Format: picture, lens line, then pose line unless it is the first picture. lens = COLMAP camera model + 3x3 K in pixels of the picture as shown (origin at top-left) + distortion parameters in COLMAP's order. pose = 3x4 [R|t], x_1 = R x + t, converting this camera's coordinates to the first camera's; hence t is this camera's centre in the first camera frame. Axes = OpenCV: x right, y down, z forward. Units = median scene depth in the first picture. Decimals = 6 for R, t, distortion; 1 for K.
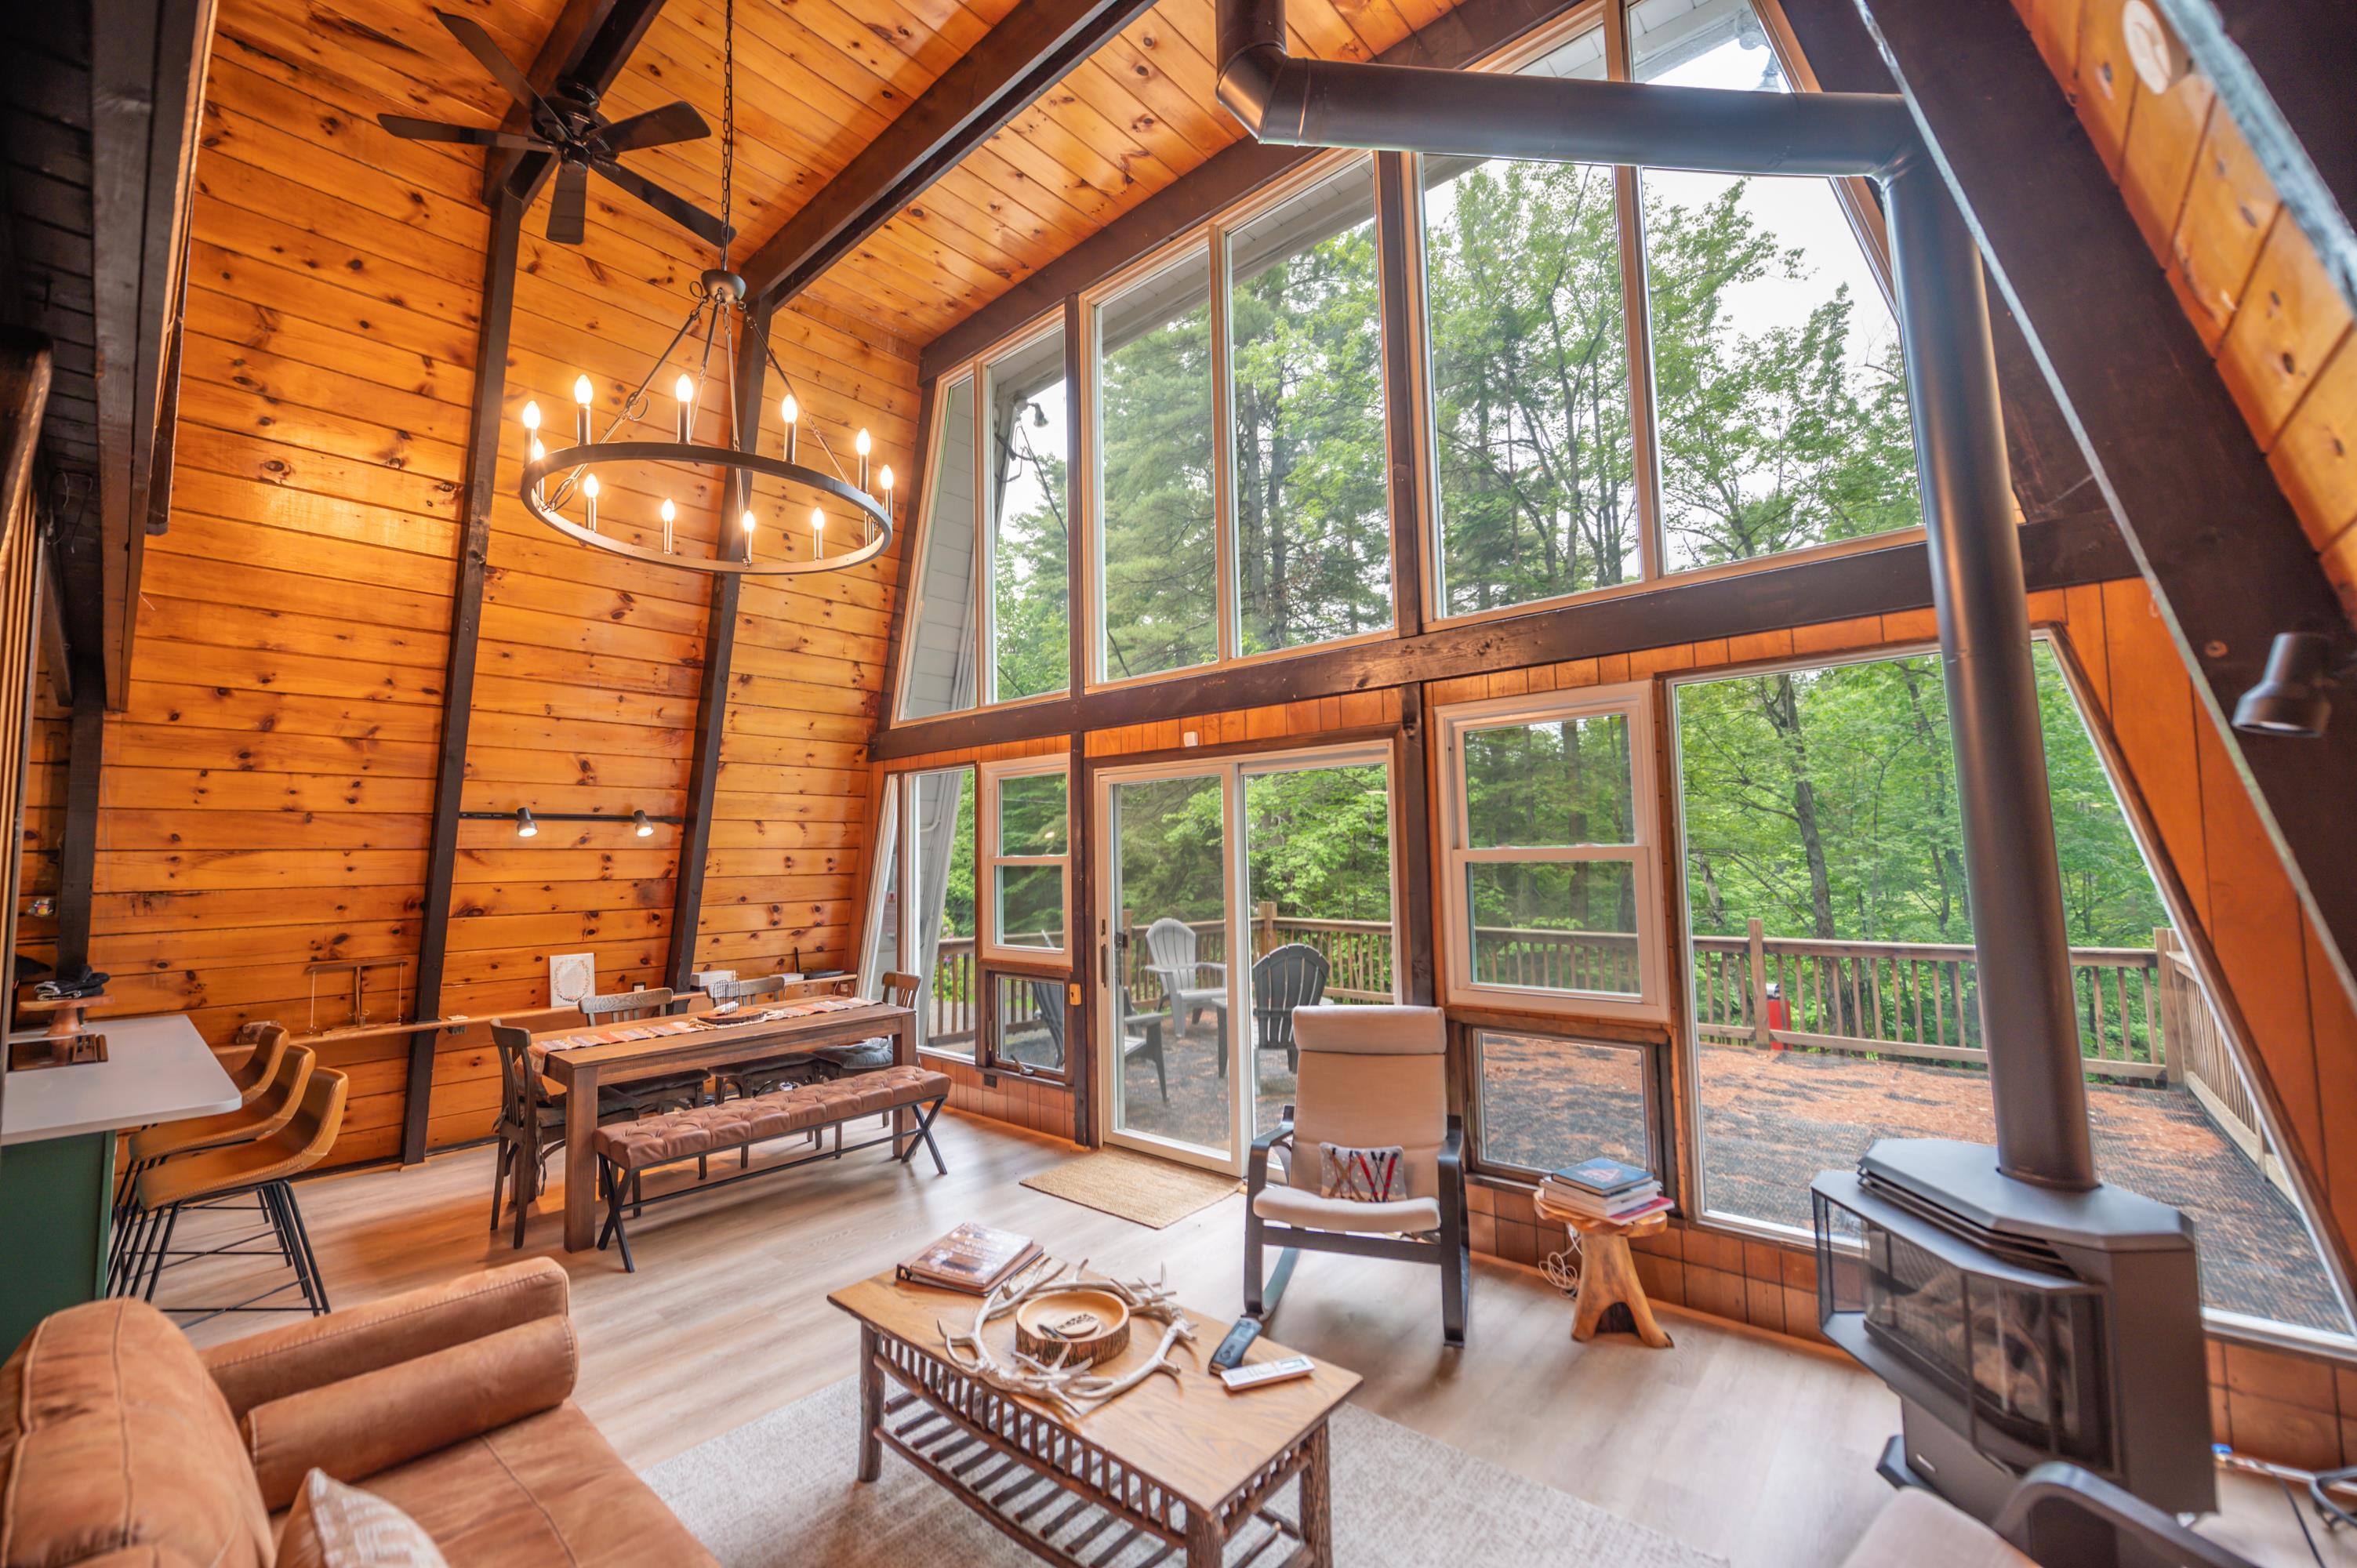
lens RADIAL K [[938.6, 0, 1162.9], [0, 938.6, 789.0], [0, 0, 1]] dist [-0.004144, -0.000427]
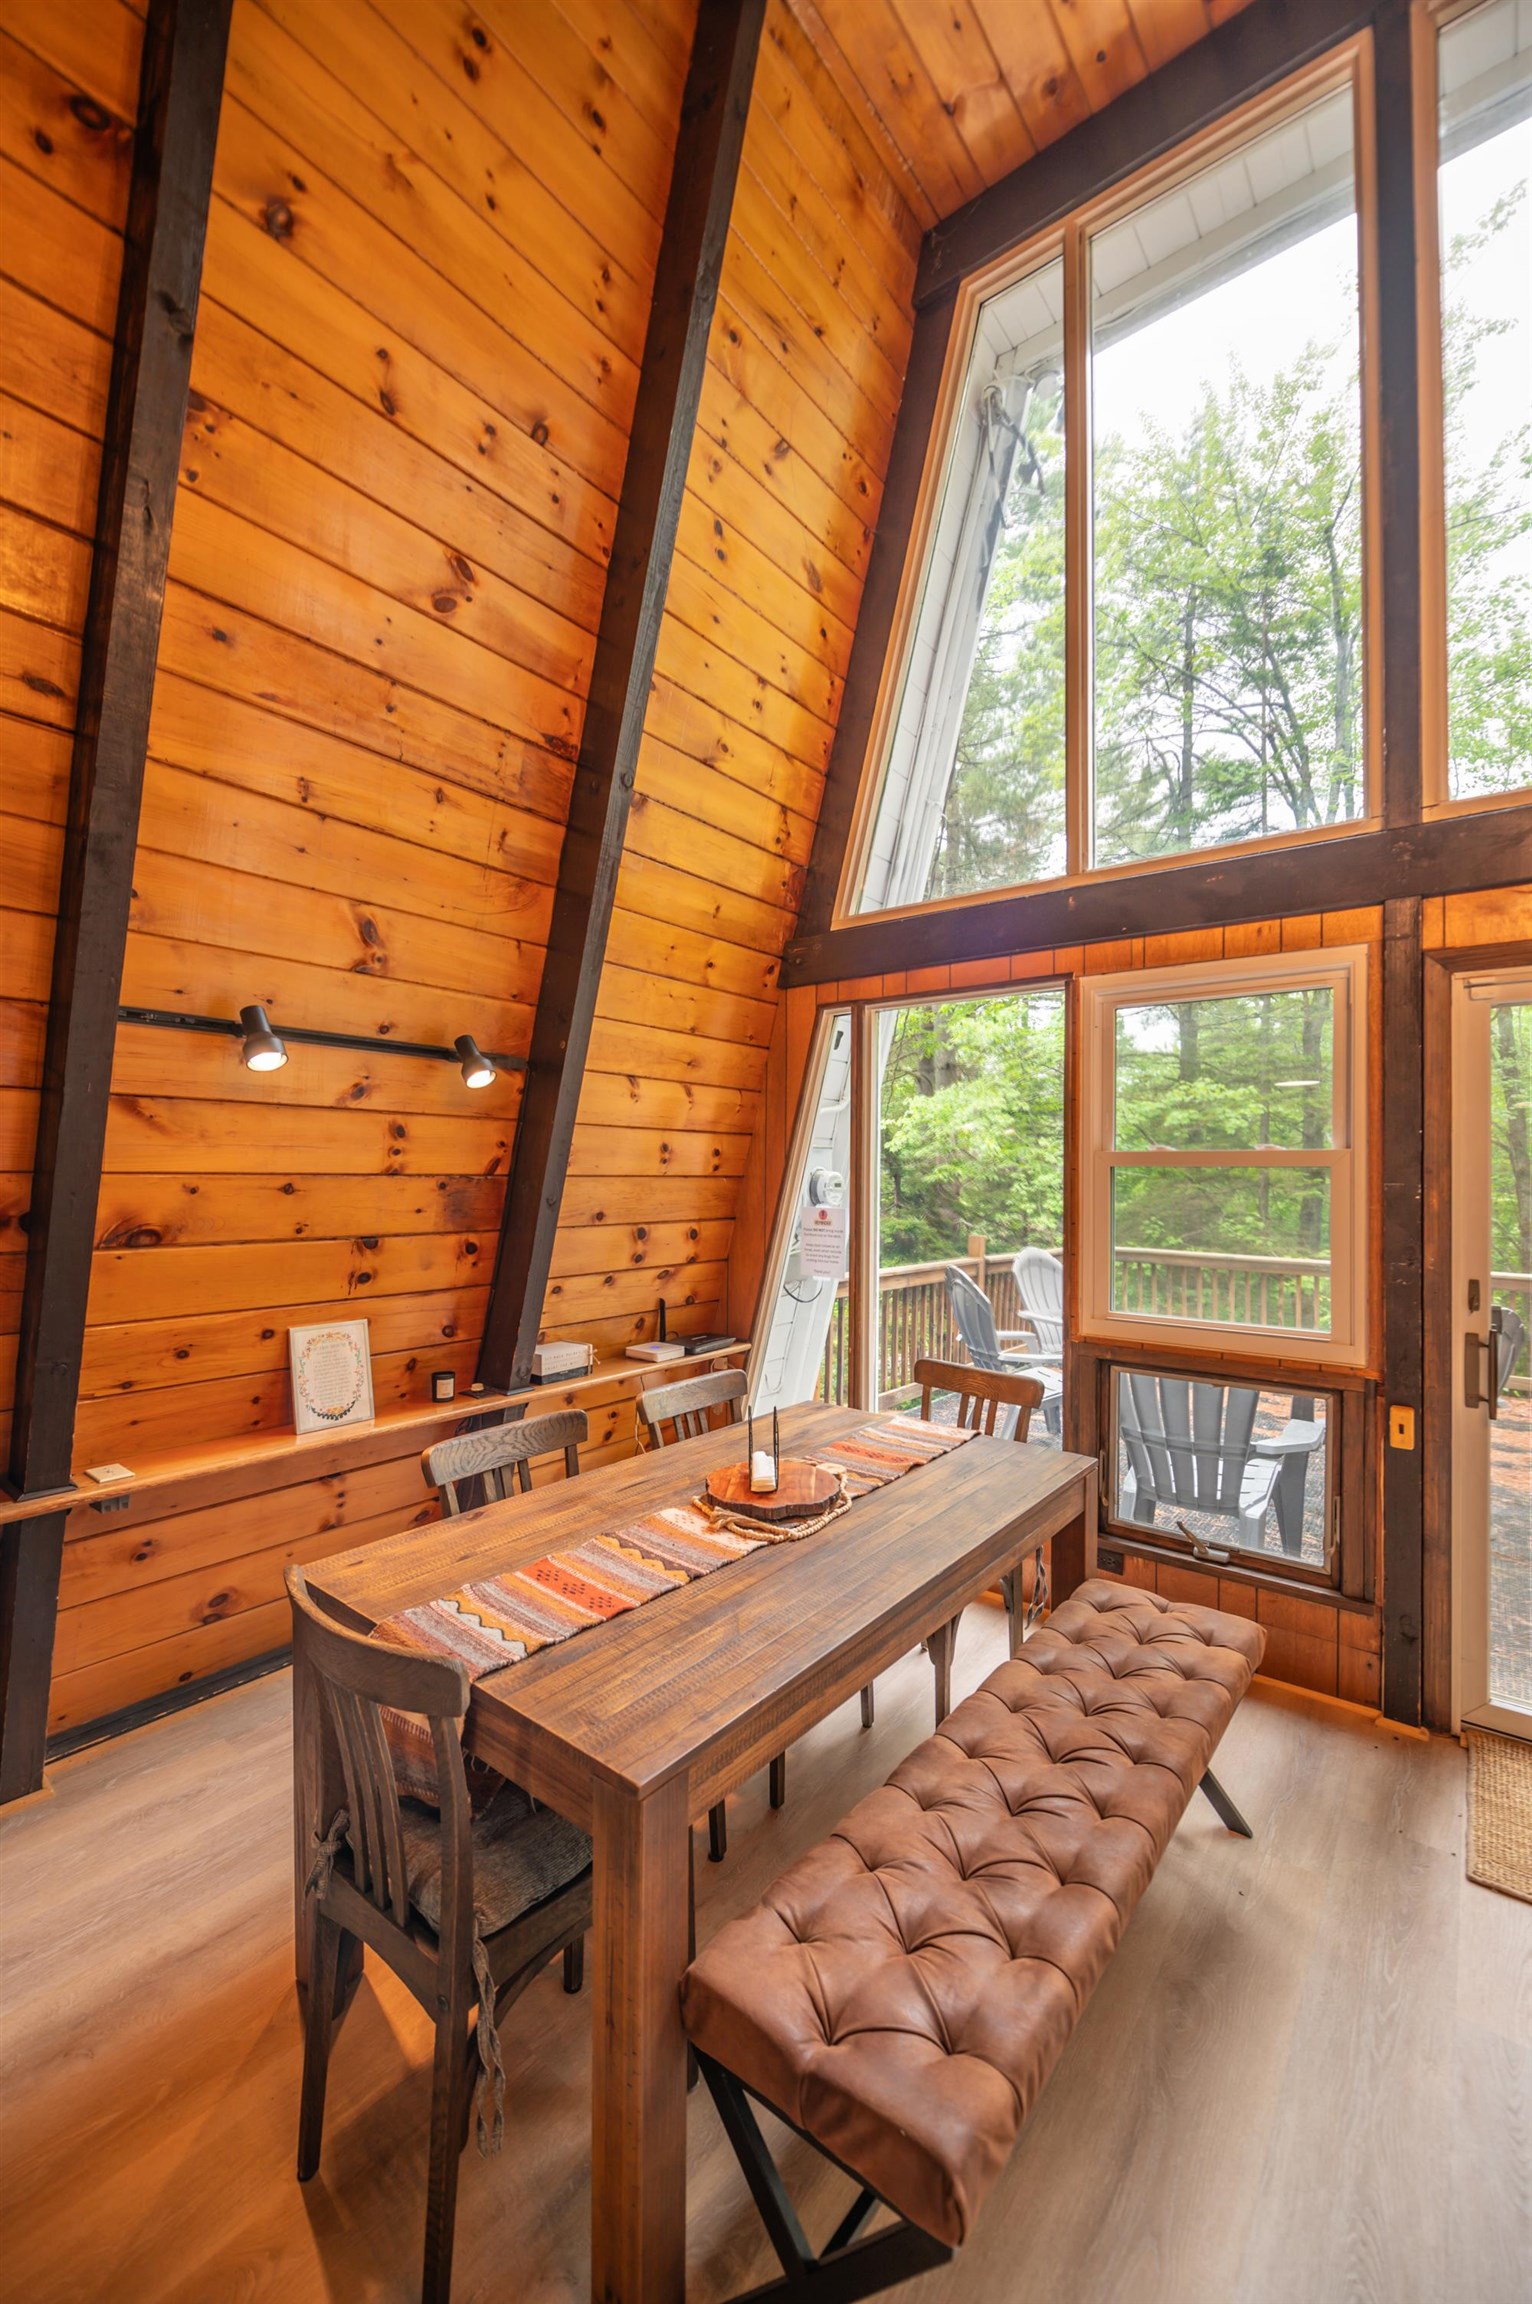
lens RADIAL K [[917.5, 0, 764.2], [0, 917.5, 1165.4], [0, 0, 1]] dist [-0.004144, -0.000427]
pose [[0.997891, 0.026451, 0.059279, -0.411225], [-0.030143, 0.997603, 0.062281, 0.053855], [-0.057490, -0.063936, 0.996297, 0.484763]]
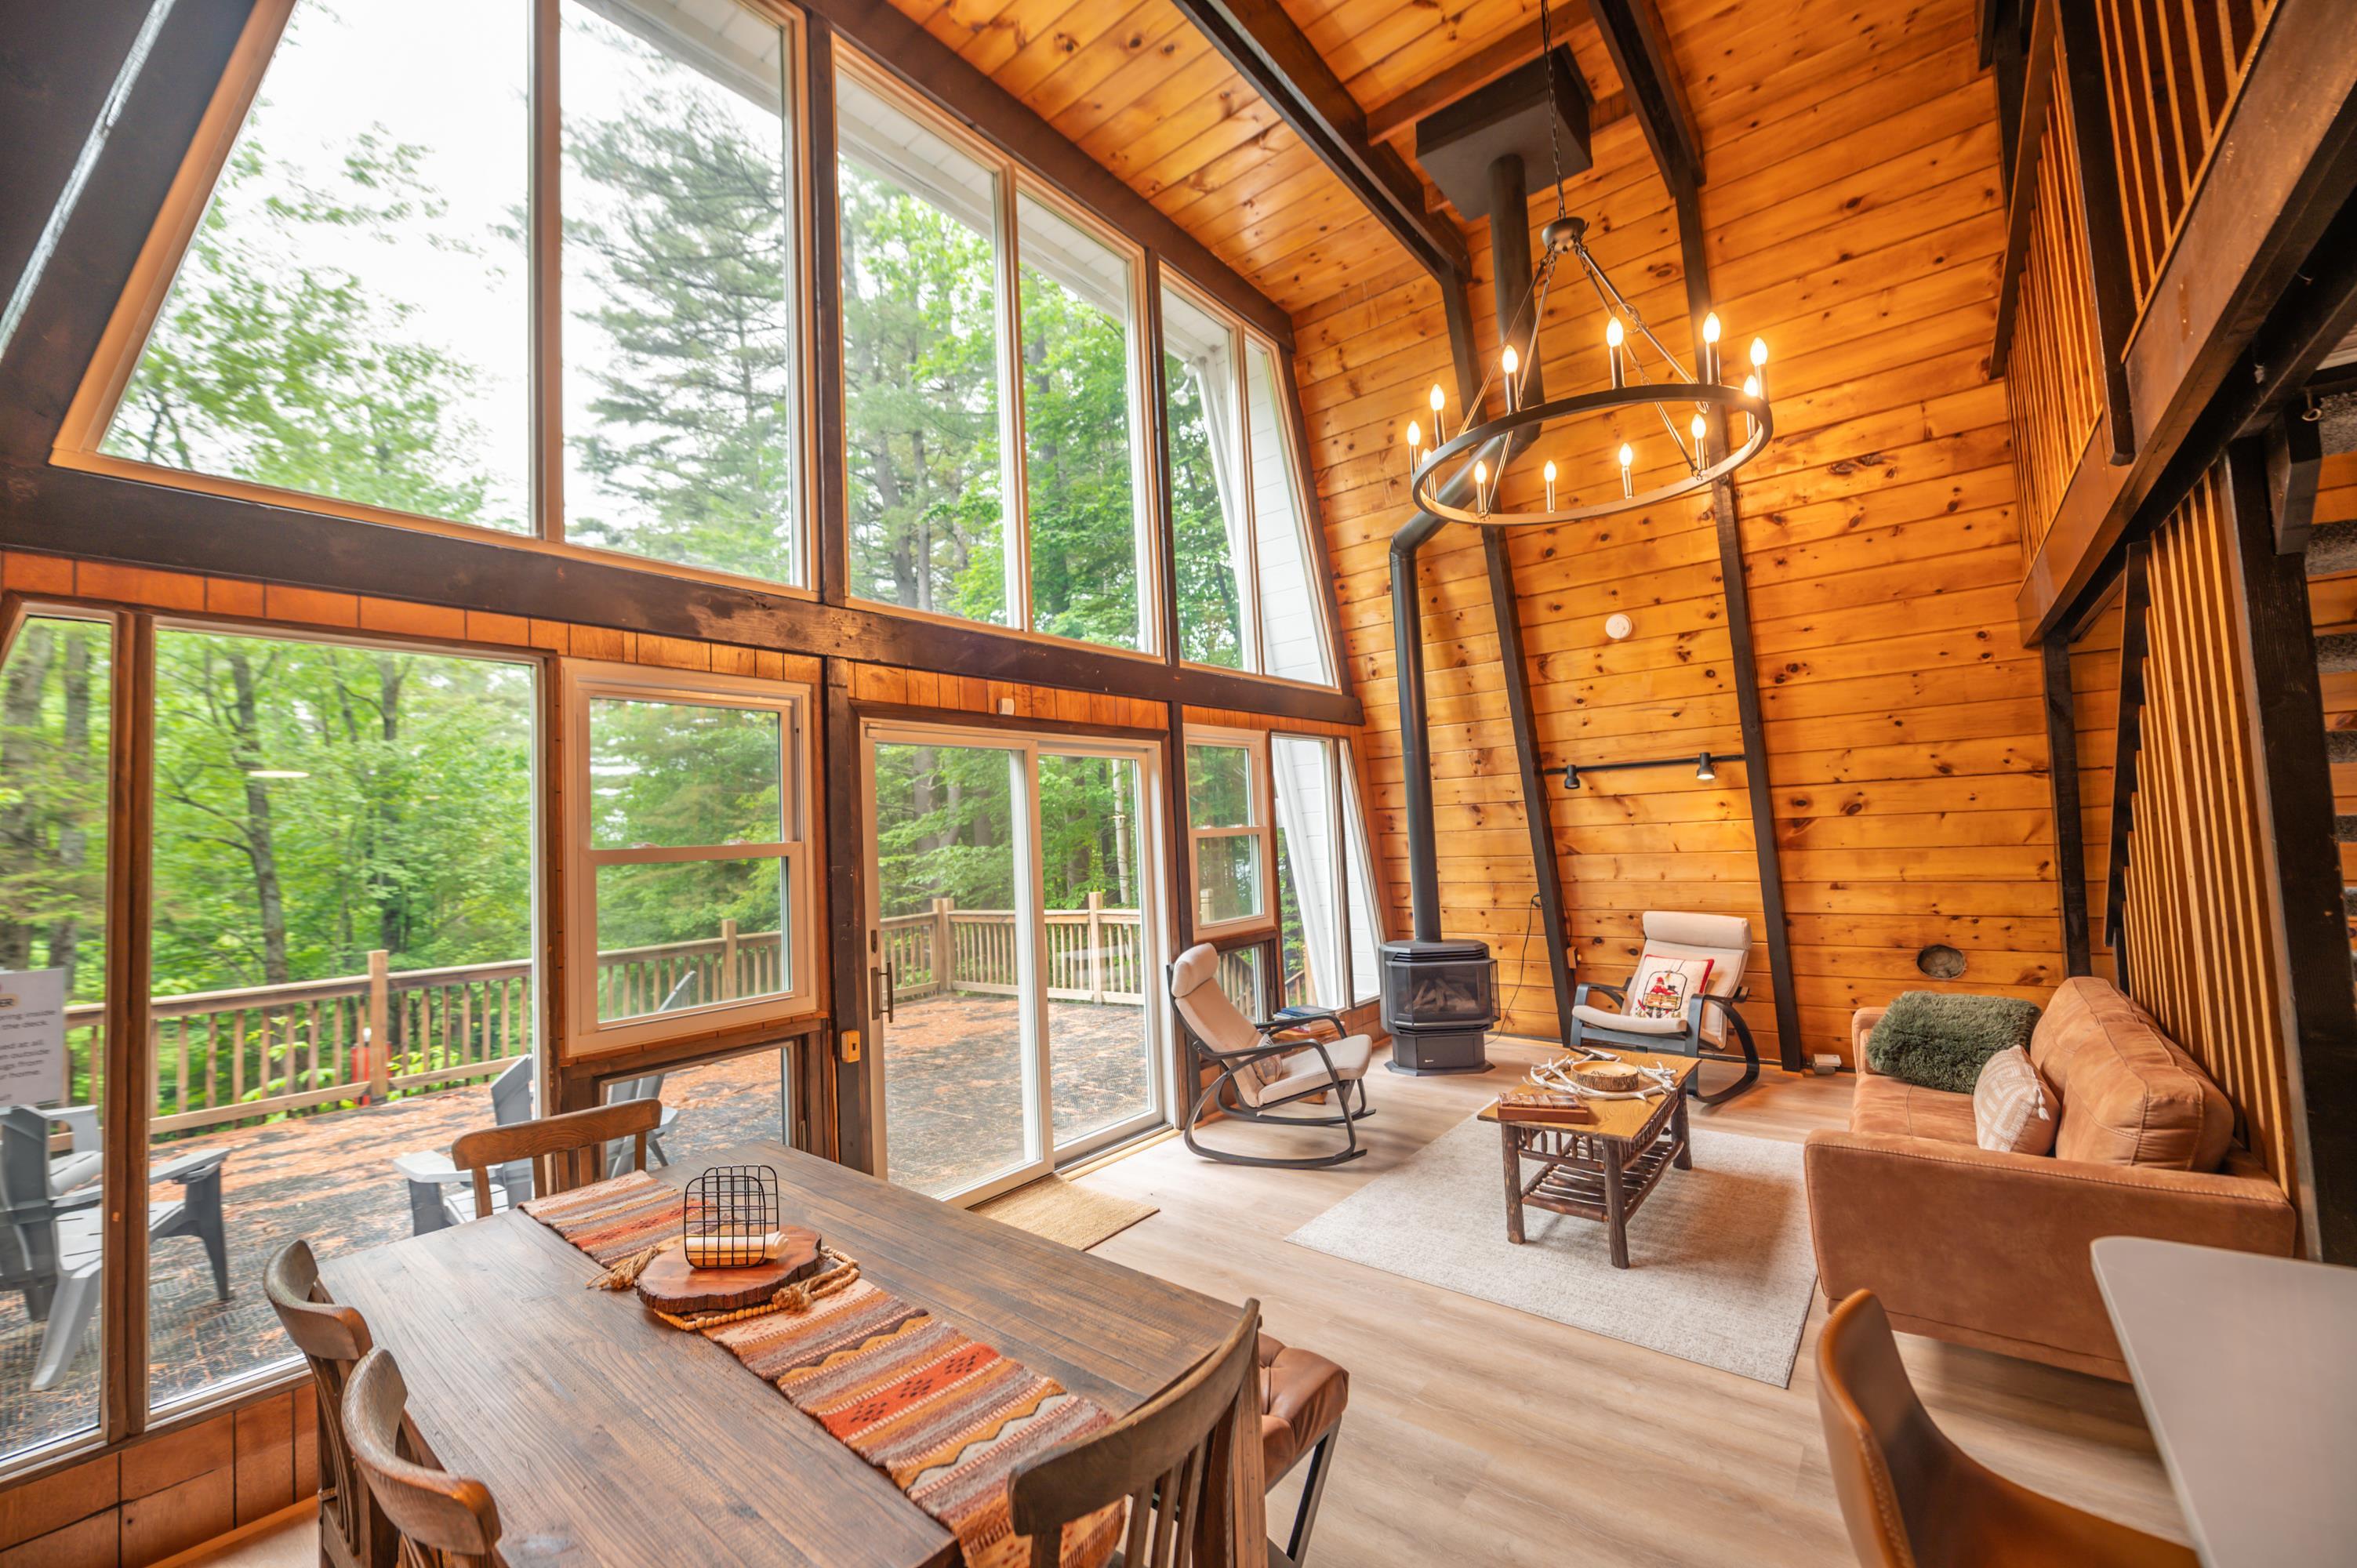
lens RADIAL K [[938.6, 0, 1169.4], [0, 938.6, 785.6], [0, 0, 1]] dist [-0.004144, -0.000427]
pose [[-0.033227, 0.074790, 0.996646, -0.696998], [-0.023013, 0.996875, -0.075575, 0.069703], [-0.999183, -0.025447, -0.031402, 0.710049]]
